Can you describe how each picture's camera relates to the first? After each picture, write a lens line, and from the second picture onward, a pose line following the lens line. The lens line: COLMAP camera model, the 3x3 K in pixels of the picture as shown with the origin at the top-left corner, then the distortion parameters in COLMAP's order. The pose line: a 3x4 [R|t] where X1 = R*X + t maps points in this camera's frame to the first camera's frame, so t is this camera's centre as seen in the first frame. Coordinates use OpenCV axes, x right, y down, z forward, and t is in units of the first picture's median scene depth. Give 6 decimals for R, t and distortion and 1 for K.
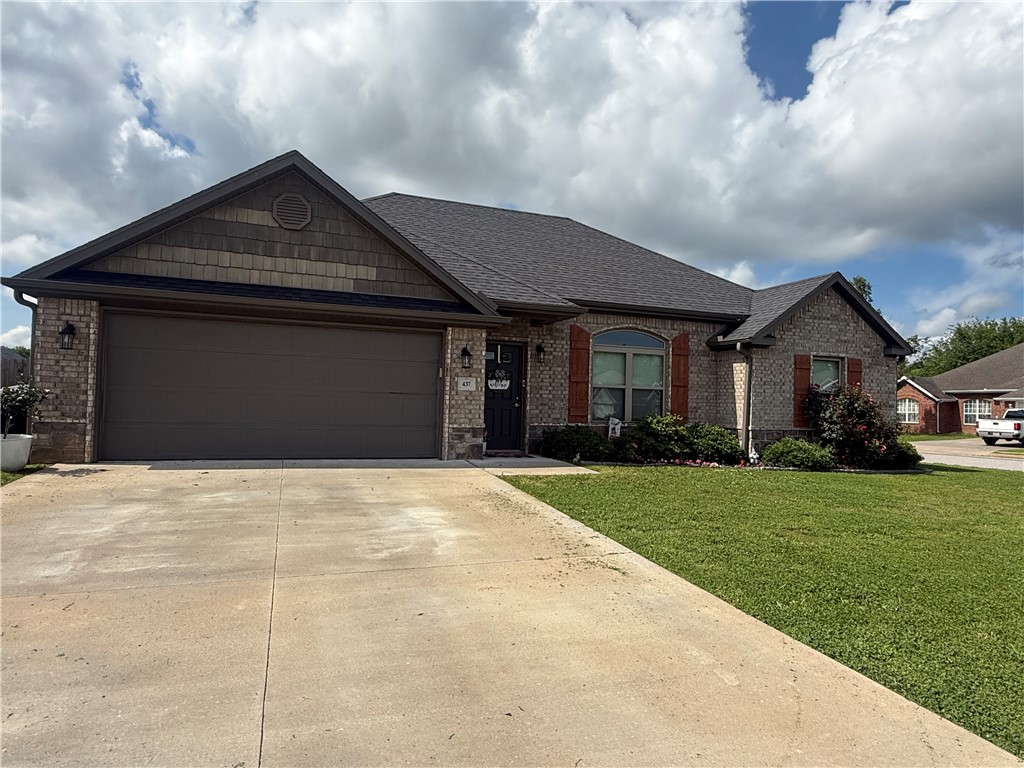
lens RADIAL K [[645.1, 0, 517.2], [0, 645.1, 389.9], [0, 0, 1]] dist [0.004431, 0.001747]
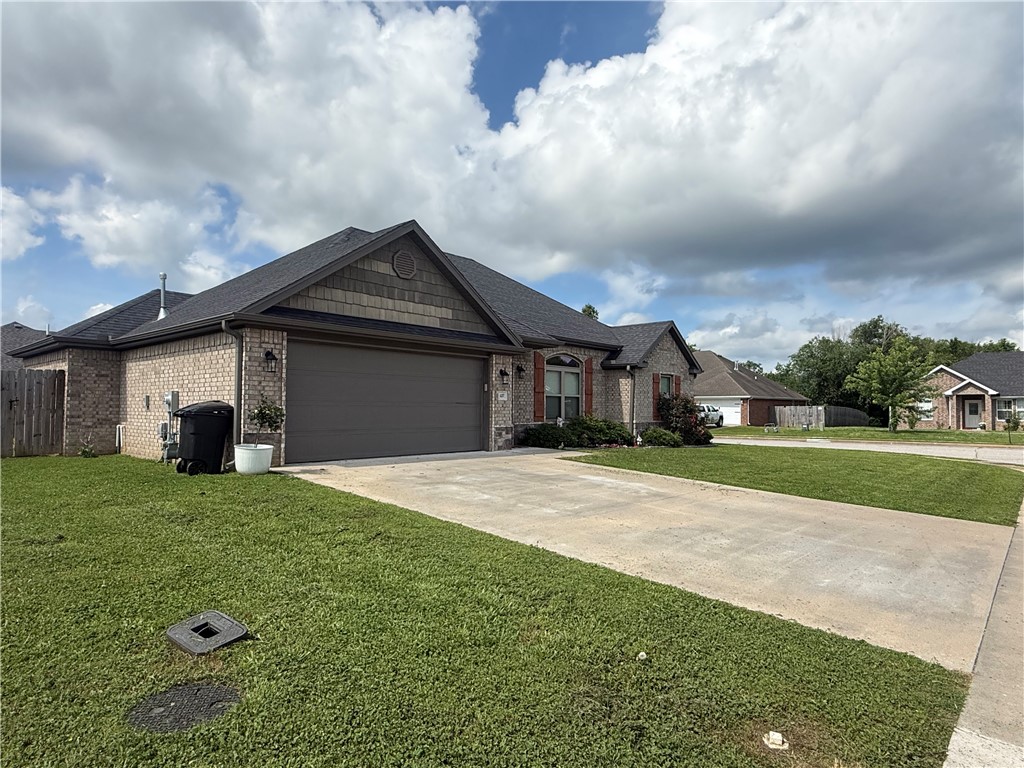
lens RADIAL K [[666.2, 0, 573.9], [0, 666.2, 392.3], [0, 0, 1]] dist [0.062779, 0.002073]
pose [[0.842122, -0.006451, 0.539248, -0.622291], [0.003166, 0.999970, 0.007018, -0.022634], [-0.539278, -0.004202, 0.842118, -0.248783]]
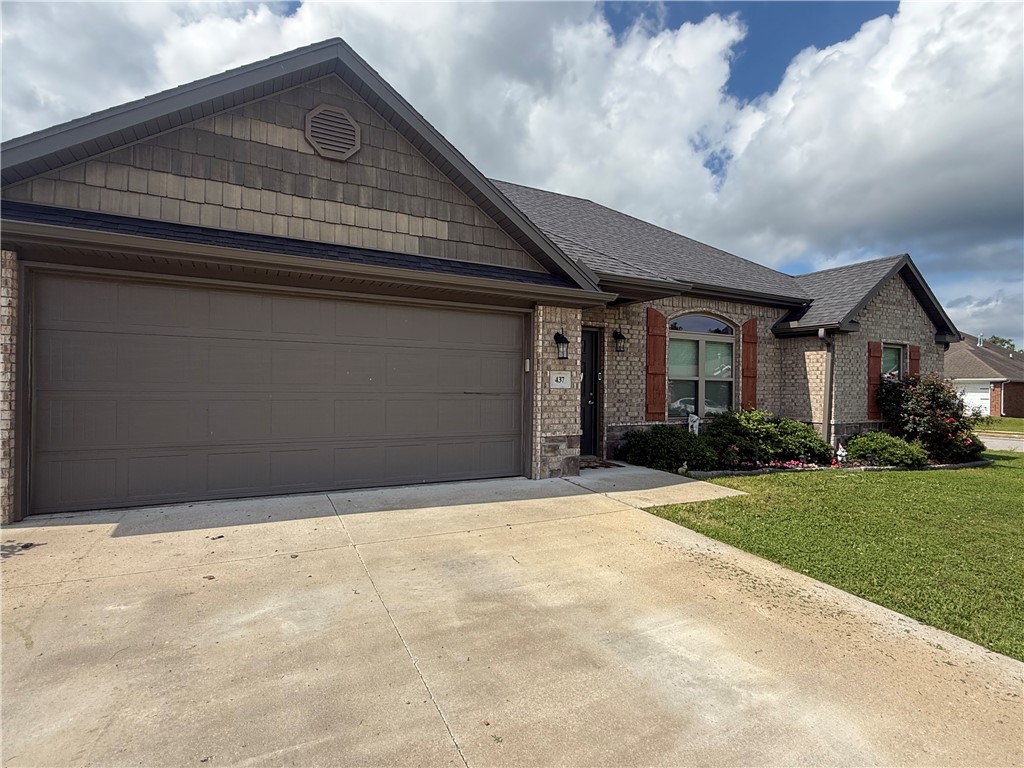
lens RADIAL K [[534.0, 0, 520.1], [0, 534.0, 386.3], [0, 0, 1]] dist [0.005941, 0.000414]
pose [[0.991445, -0.013439, 0.129834, -0.180644], [0.010599, 0.999690, 0.022543, -0.013928], [-0.130097, -0.020974, 0.991279, 0.319002]]
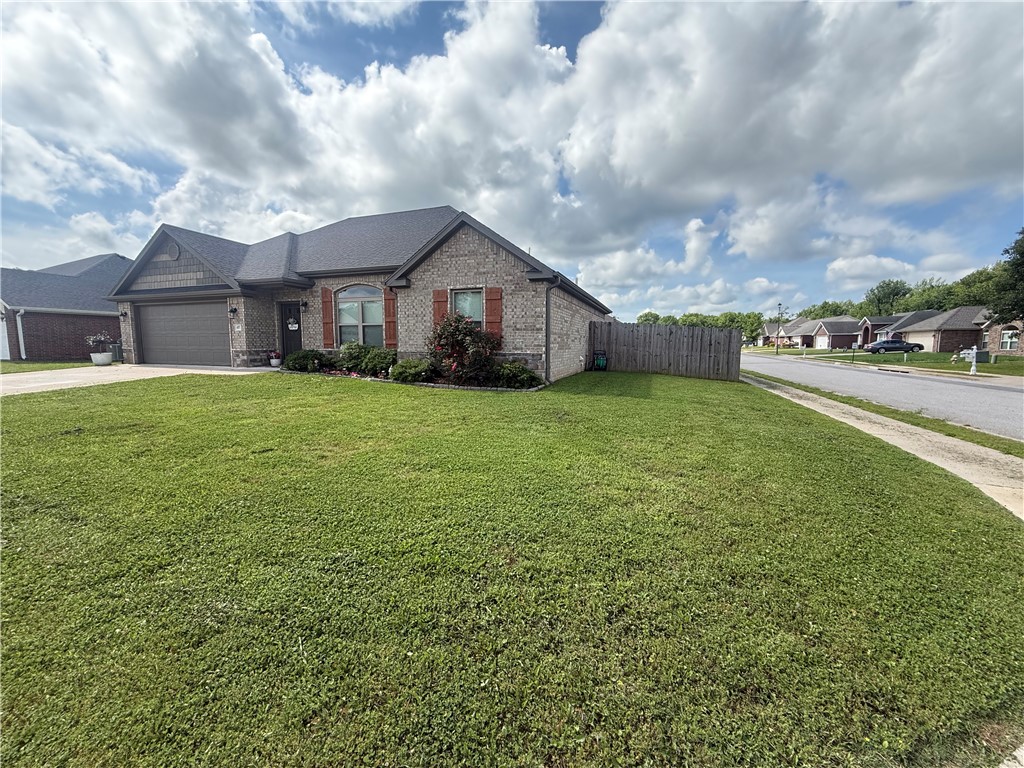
lens RADIAL K [[387.4, 0, 508.3], [0, 387.4, 382.4], [0, 0, 1]] dist [-0.001690, 0.000579]
pose [[0.759099, 0.043347, -0.649531, 1.091369], [0.031637, 0.994145, 0.103319, 0.050680], [0.650207, -0.098978, 0.753283, 0.556647]]
